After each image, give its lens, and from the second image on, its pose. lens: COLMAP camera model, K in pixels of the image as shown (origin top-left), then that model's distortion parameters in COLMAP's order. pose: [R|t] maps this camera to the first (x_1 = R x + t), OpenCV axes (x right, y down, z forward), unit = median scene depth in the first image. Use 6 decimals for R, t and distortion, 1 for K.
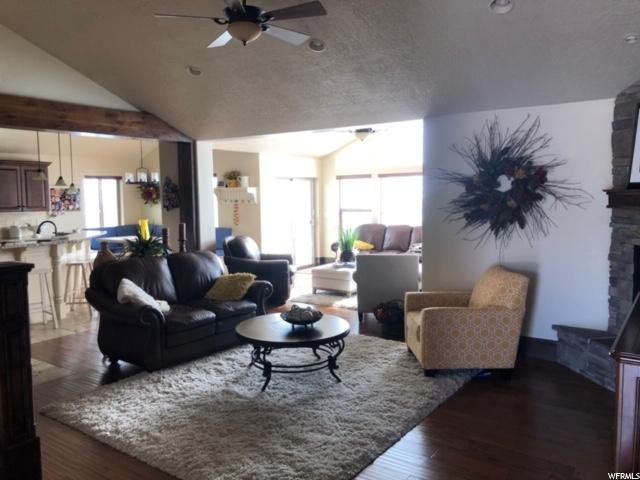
lens RADIAL K [[516.6, 0, 311.7], [0, 516.6, 226.4], [0, 0, 1]] dist [-0.007666, -0.014009]
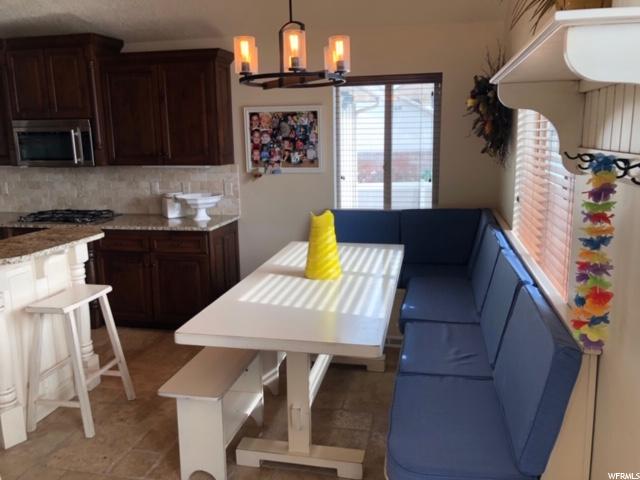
lens RADIAL K [[516.6, 0, 320.5], [0, 516.6, 243.5], [0, 0, 1]] dist [-0.007666, -0.014009]
pose [[0.404923, 0.182027, -0.896049, -0.065598], [-0.044522, 0.982746, 0.179519, -0.044597], [0.913266, -0.032797, 0.406041, 0.844657]]
